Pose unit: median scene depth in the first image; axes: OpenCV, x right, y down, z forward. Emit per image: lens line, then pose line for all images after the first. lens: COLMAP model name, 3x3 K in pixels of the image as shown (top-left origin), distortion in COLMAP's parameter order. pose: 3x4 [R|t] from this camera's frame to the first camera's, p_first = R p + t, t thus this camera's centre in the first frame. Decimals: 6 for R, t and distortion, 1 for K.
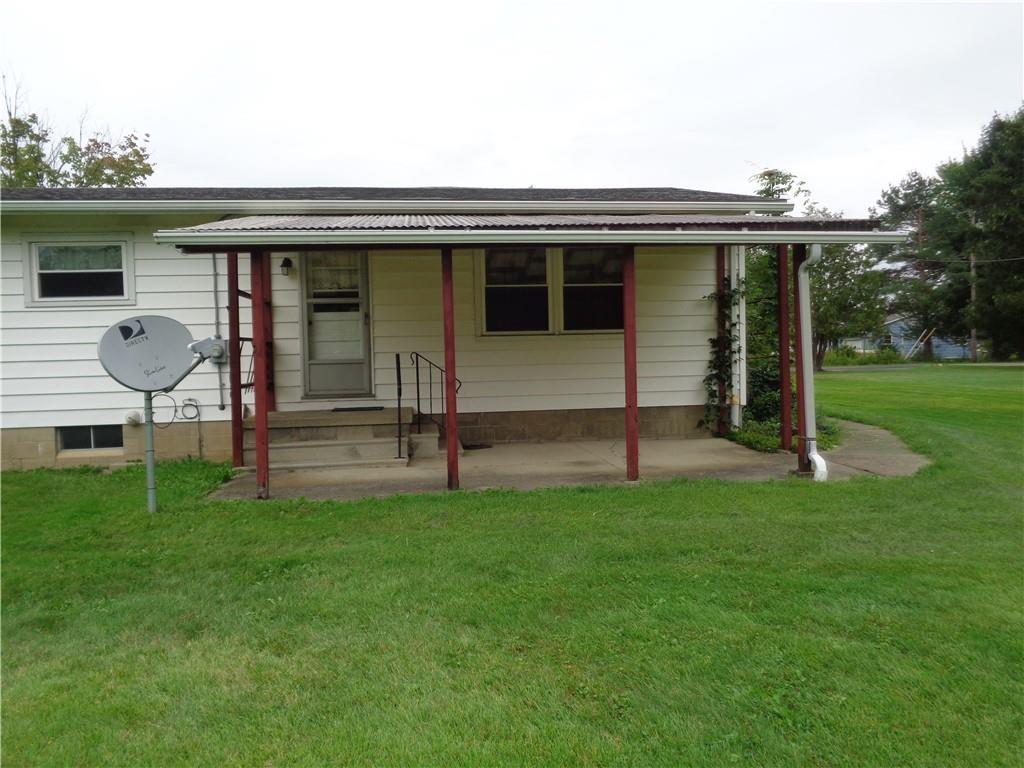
lens RADIAL K [[757.6, 0, 512.0], [0, 757.6, 384.0], [0, 0, 1]] dist [-0.004369, -0.004075]
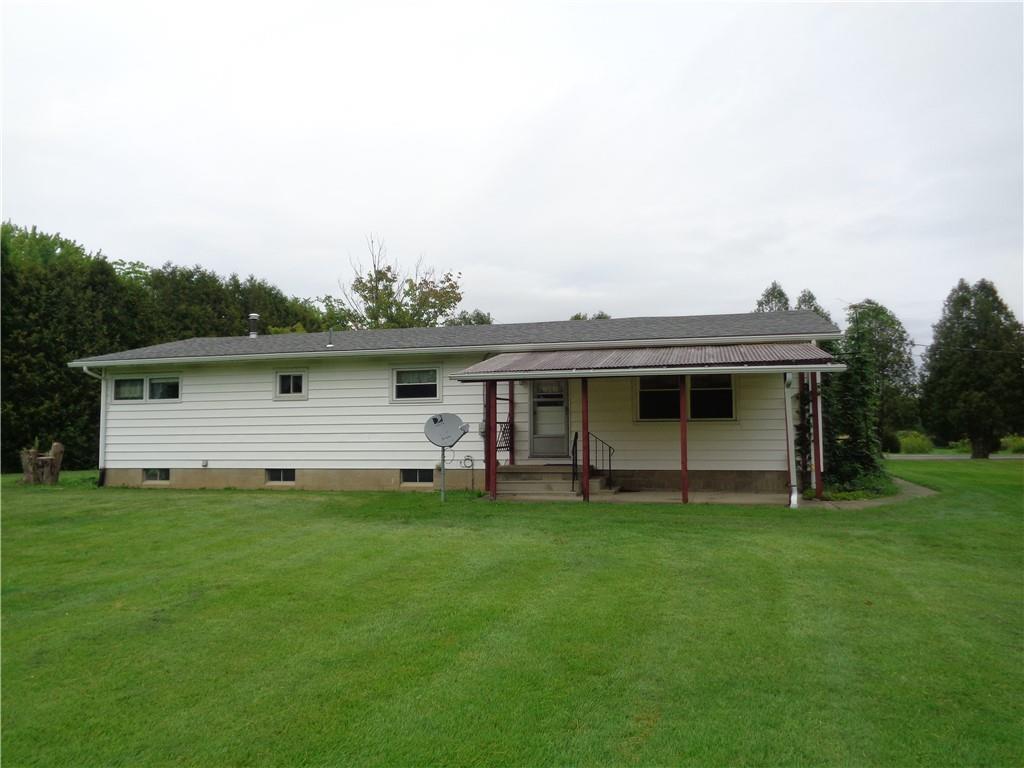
lens RADIAL K [[757.6, 0, 512.0], [0, 757.6, 384.0], [0, 0, 1]] dist [-0.004369, -0.004075]
pose [[0.929113, -0.007845, -0.369713, 0.310913], [-0.030306, 0.994797, -0.097270, 0.021201], [0.368552, 0.101579, 0.924041, -0.586252]]
